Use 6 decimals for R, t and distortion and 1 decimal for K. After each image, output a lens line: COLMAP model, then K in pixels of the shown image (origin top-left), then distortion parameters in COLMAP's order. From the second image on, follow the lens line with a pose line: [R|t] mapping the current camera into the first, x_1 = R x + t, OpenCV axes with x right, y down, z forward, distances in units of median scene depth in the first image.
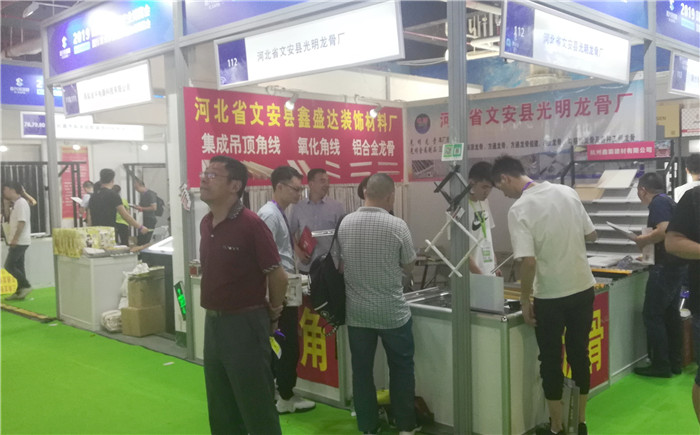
lens RADIAL K [[673.4, 0, 350.1], [0, 673.4, 217.2], [0, 0, 1]] dist [0.001408, 0.000000]
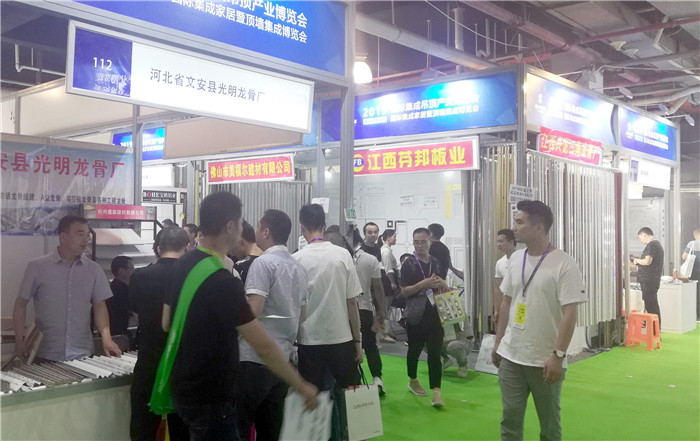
lens RADIAL K [[679.3, 0, 349.1], [0, 679.3, 225.9], [0, 0, 1]] dist [0.099049, 0.000000]
pose [[-0.018486, 0.038479, 0.999088, -0.750818], [0.048684, 0.998108, -0.037541, -0.012042], [-0.998643, 0.047946, -0.020324, 0.623447]]
